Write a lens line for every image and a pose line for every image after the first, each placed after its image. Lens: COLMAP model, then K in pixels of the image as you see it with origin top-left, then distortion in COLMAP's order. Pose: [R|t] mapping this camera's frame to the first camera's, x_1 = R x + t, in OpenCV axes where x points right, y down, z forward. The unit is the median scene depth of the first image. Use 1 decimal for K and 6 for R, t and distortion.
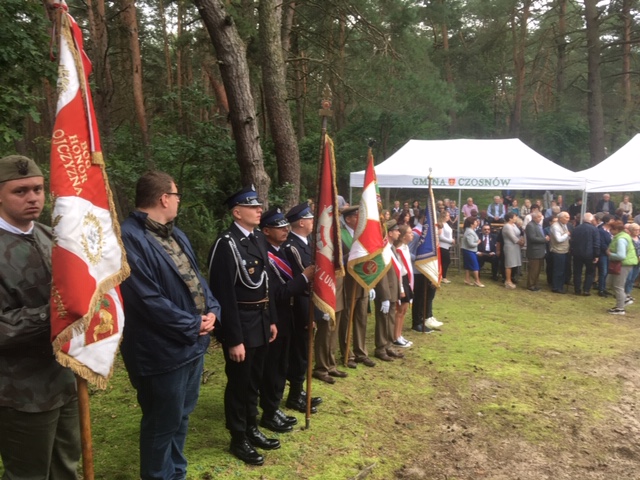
lens RADIAL K [[548.3, 0, 320.0], [0, 548.3, 240.0], [0, 0, 1]] dist [0.116472, -0.182110]
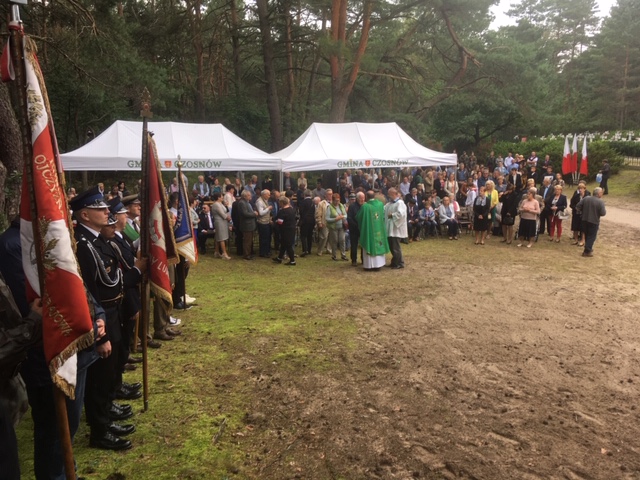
lens RADIAL K [[548.3, 0, 320.0], [0, 548.3, 240.0], [0, 0, 1]] dist [0.116472, -0.182110]
pose [[0.834328, -0.092369, 0.543474, -0.195662], [0.067701, 0.995568, 0.065274, -0.023100], [-0.547095, -0.017666, 0.836884, -0.053016]]
